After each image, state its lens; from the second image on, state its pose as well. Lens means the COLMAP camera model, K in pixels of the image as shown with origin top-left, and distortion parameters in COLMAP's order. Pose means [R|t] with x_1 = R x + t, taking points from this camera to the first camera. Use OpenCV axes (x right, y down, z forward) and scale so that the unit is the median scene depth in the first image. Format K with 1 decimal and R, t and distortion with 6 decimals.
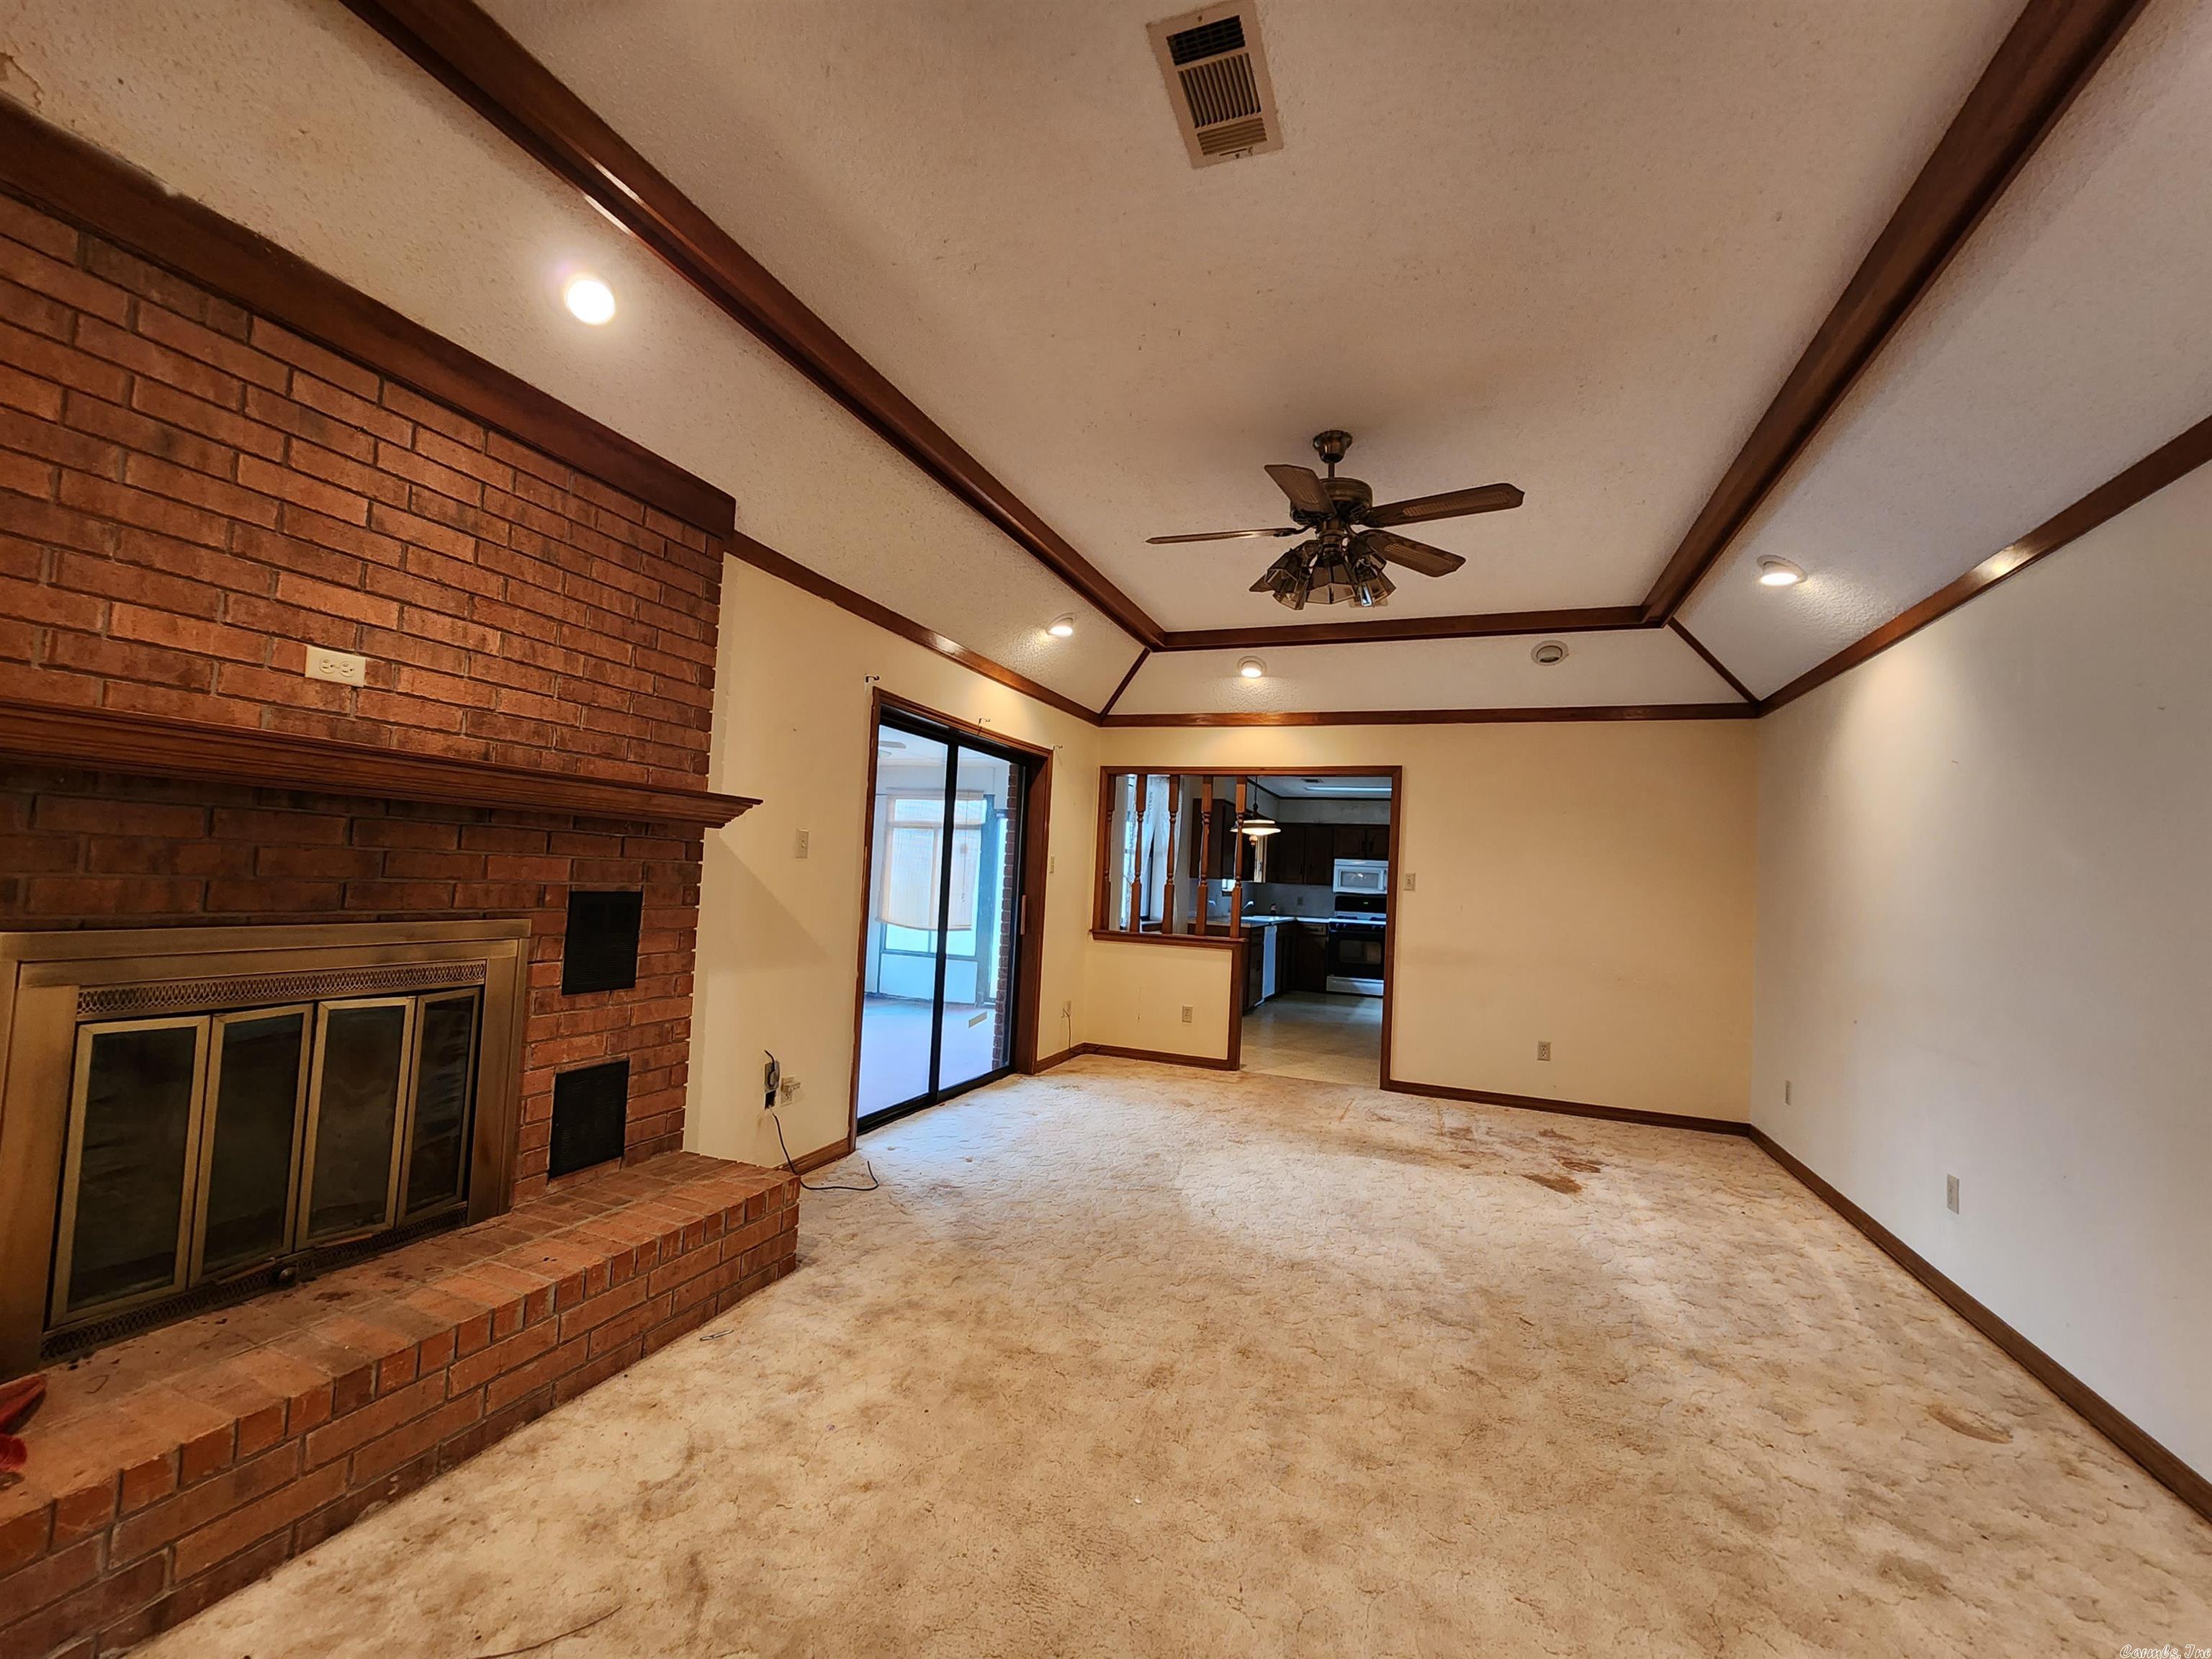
lens RADIAL K [[900.9, 0, 1104.6], [0, 900.9, 828.7], [0, 0, 1]] dist [-0.018688, 0.000645]
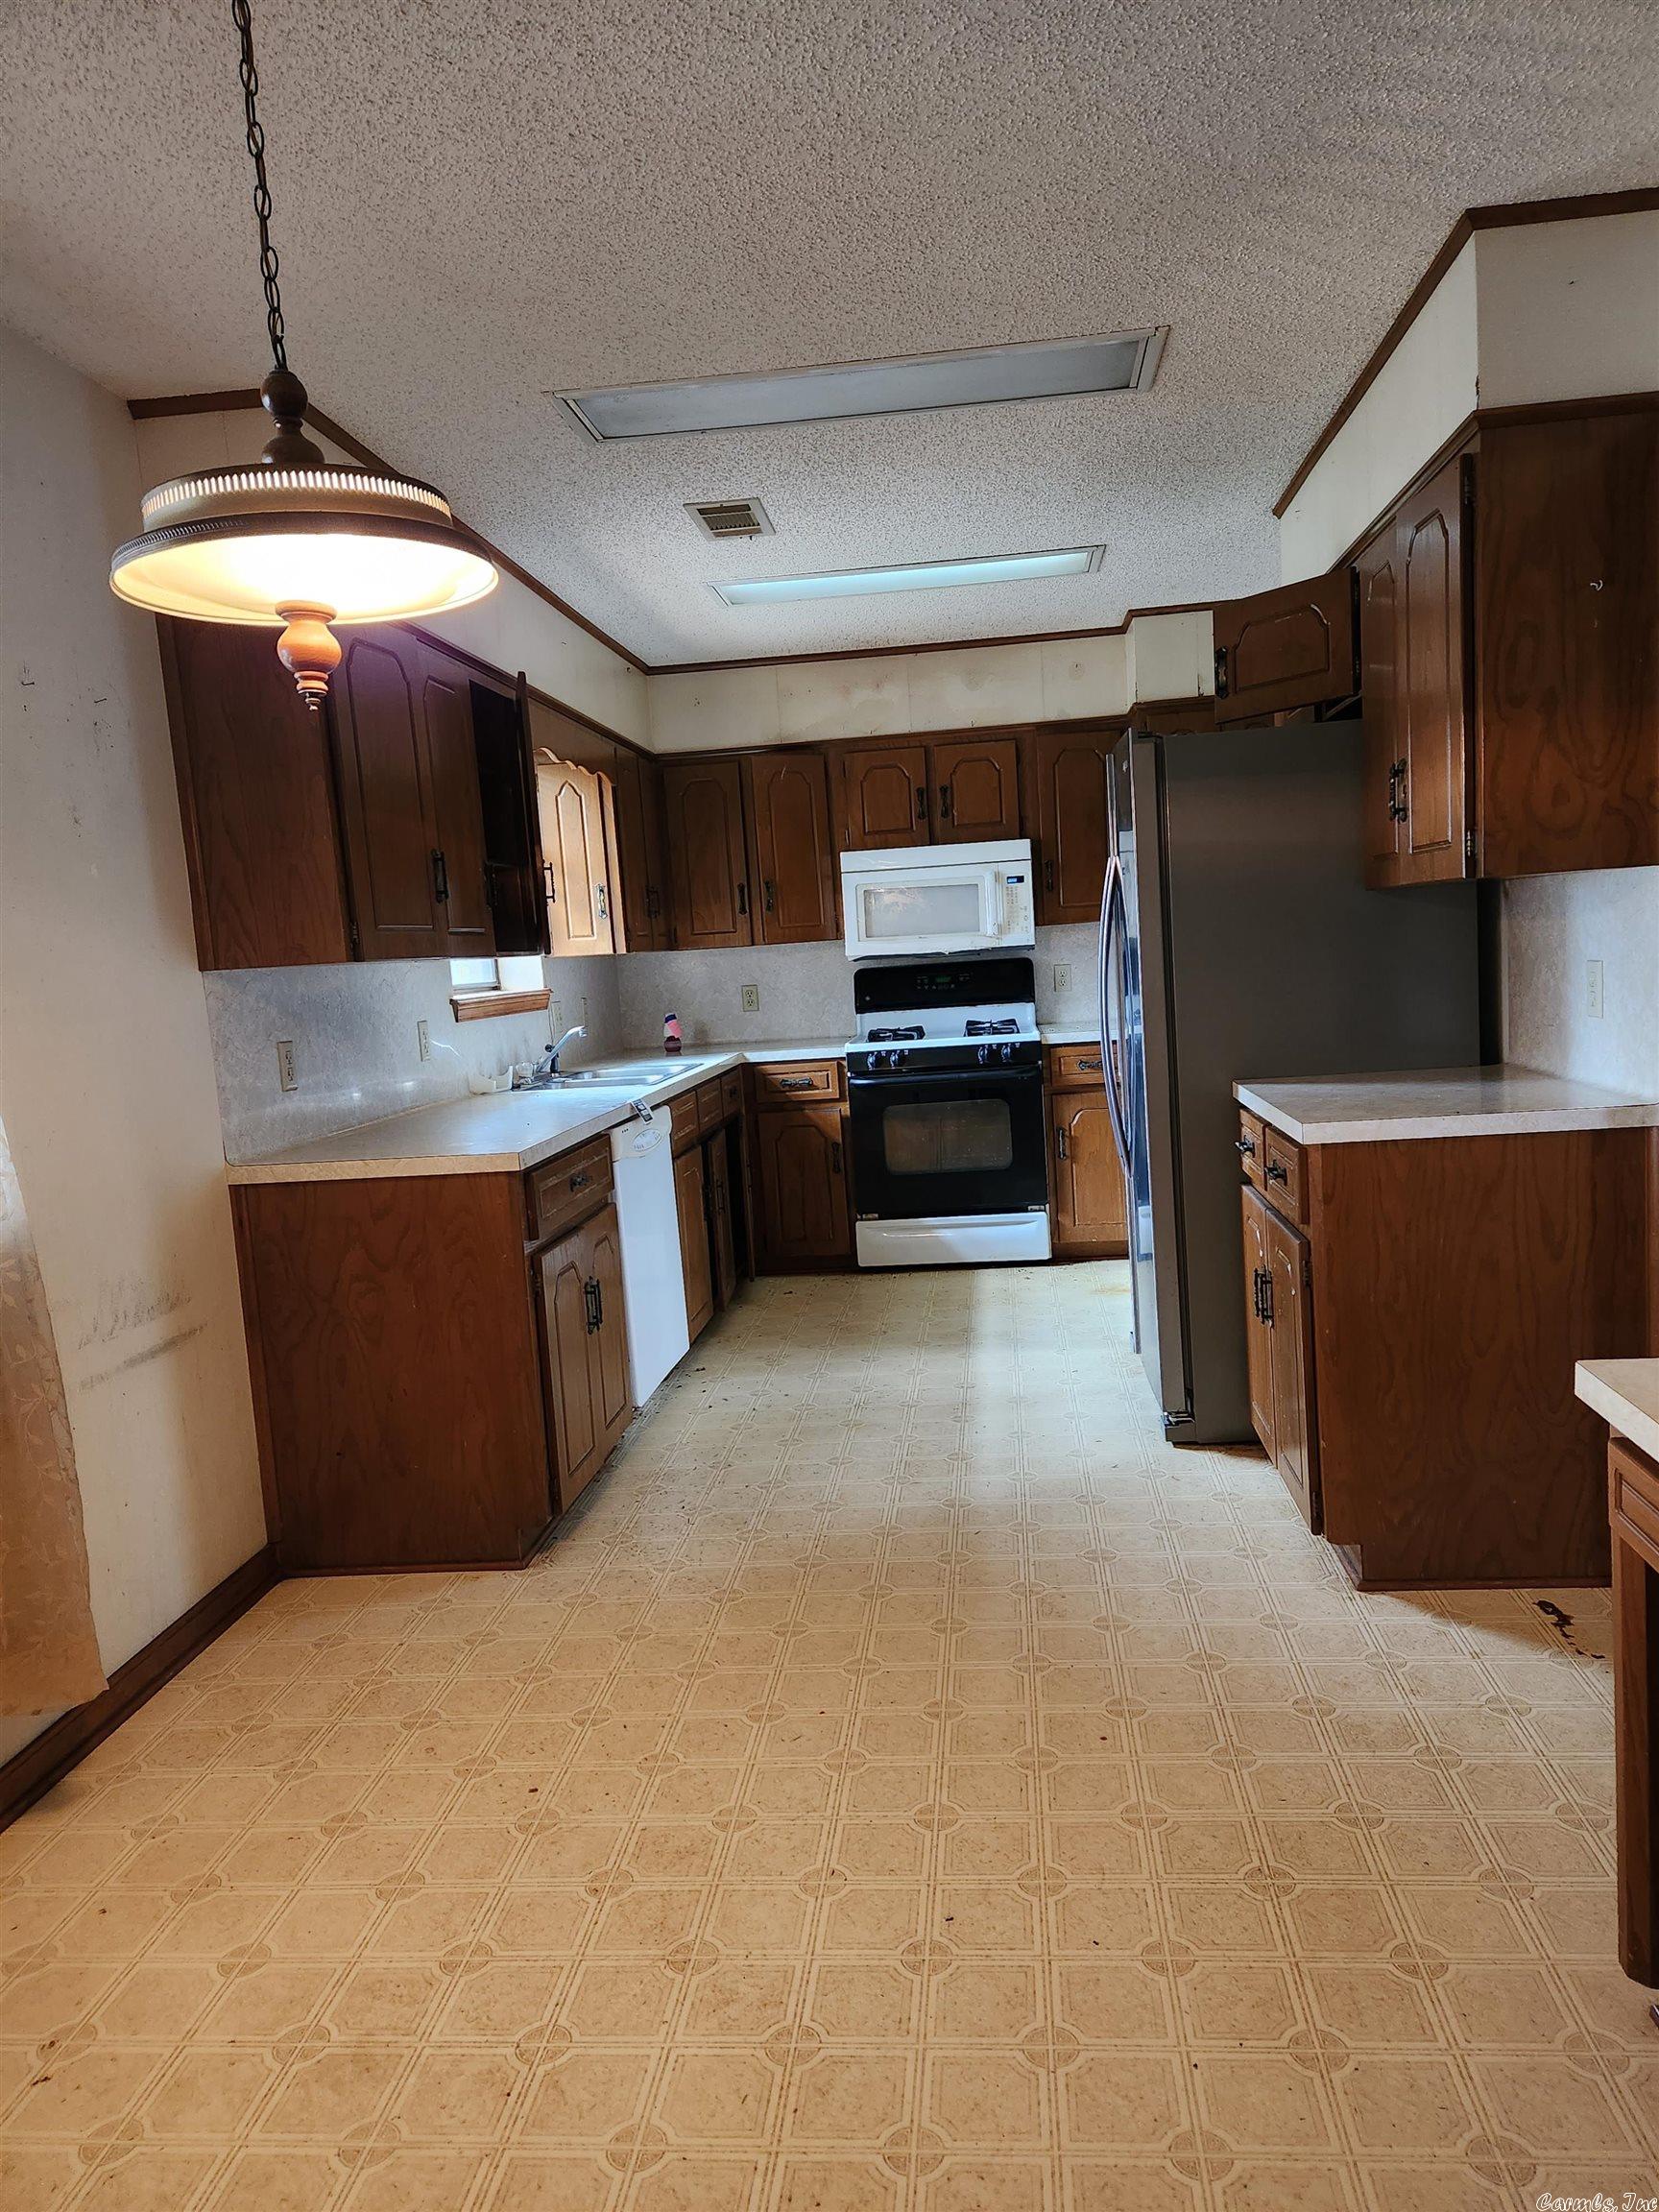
lens RADIAL K [[1466.1, 0, 835.5], [0, 1466.1, 1120.7], [0, 0, 1]] dist [0.030992, -0.033455]
pose [[0.959724, -0.141288, 0.242830, 0.356510], [0.098144, 0.978493, 0.181437, 0.099070], [-0.263243, -0.150297, 0.952950, 1.530426]]
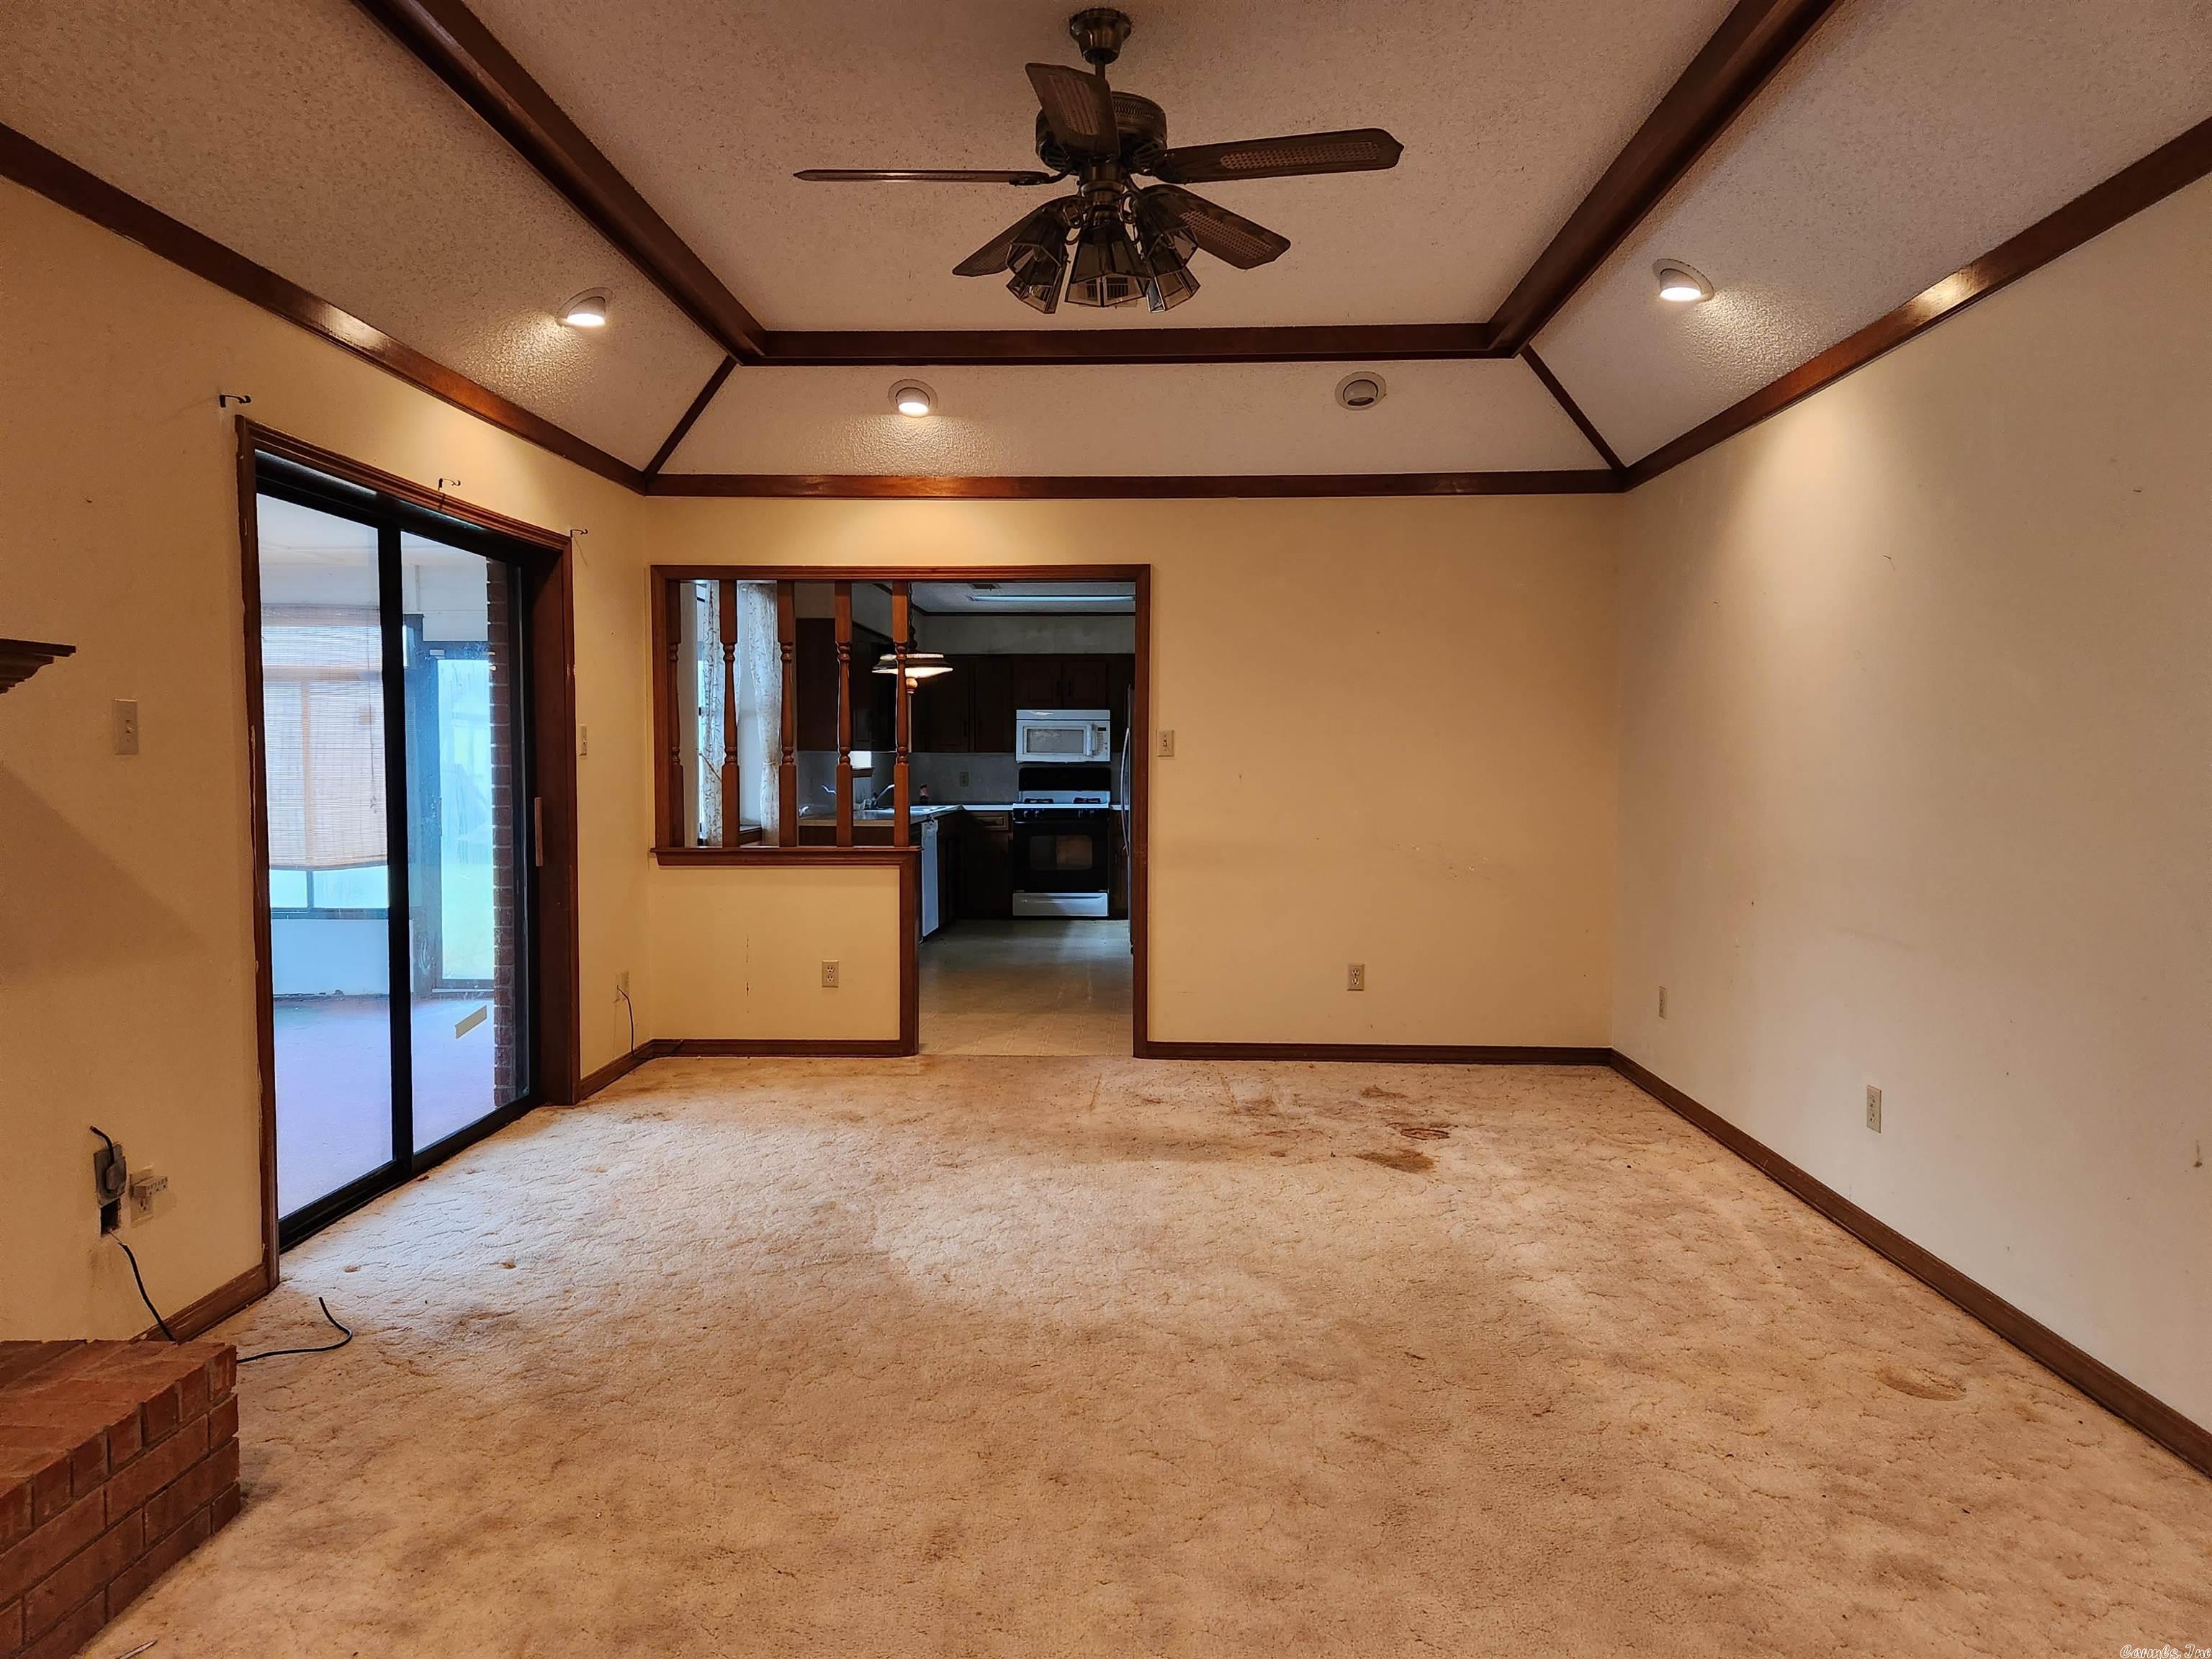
lens RADIAL K [[1466.1, 0, 1115.4], [0, 1466.1, 815.1], [0, 0, 1]] dist [0.030992, -0.033455]
pose [[0.940630, -0.062010, 0.333722, -0.086436], [0.026825, 0.993676, 0.109030, -0.009534], [-0.338373, -0.093605, 0.936345, 0.011756]]
